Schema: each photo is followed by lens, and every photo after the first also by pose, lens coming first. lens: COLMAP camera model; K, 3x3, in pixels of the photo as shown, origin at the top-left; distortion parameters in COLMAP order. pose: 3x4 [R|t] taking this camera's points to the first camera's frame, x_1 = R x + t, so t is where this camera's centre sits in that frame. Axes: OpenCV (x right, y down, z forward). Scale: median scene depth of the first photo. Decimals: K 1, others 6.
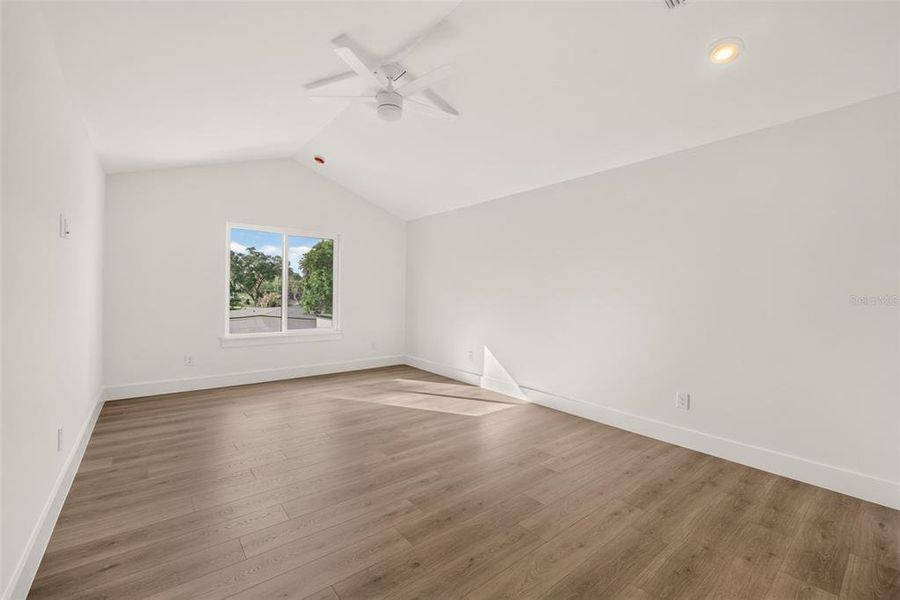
lens RADIAL K [[373.3, 0, 450.2], [0, 373.3, 296.5], [0, 0, 1]] dist [0.002250, -0.003209]
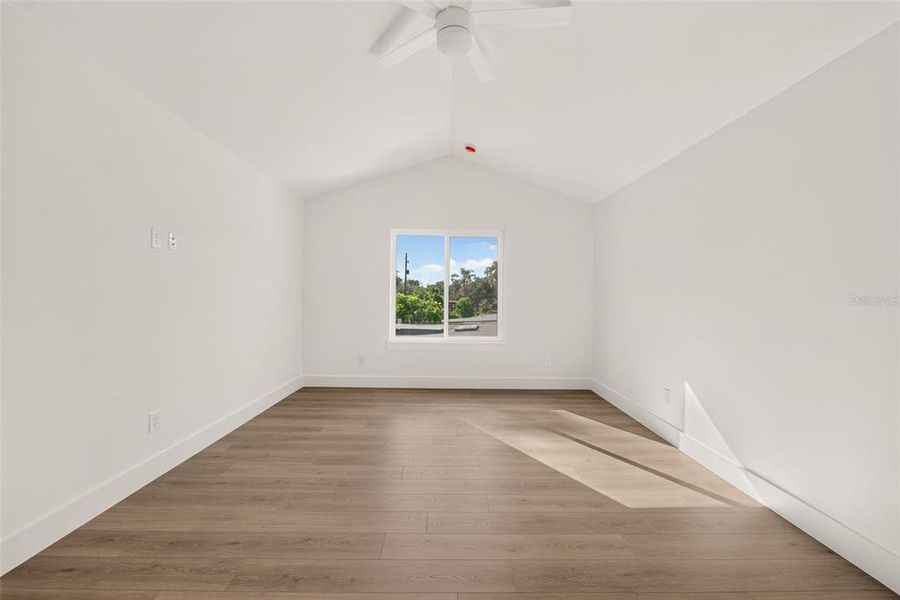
lens RADIAL K [[373.3, 0, 450.2], [0, 373.3, 296.5], [0, 0, 1]] dist [0.002250, -0.003209]
pose [[0.784440, -0.006181, -0.620173, 0.191698], [-0.004592, 0.999865, -0.015774, 0.003036], [0.620187, 0.015221, 0.784306, 0.319229]]
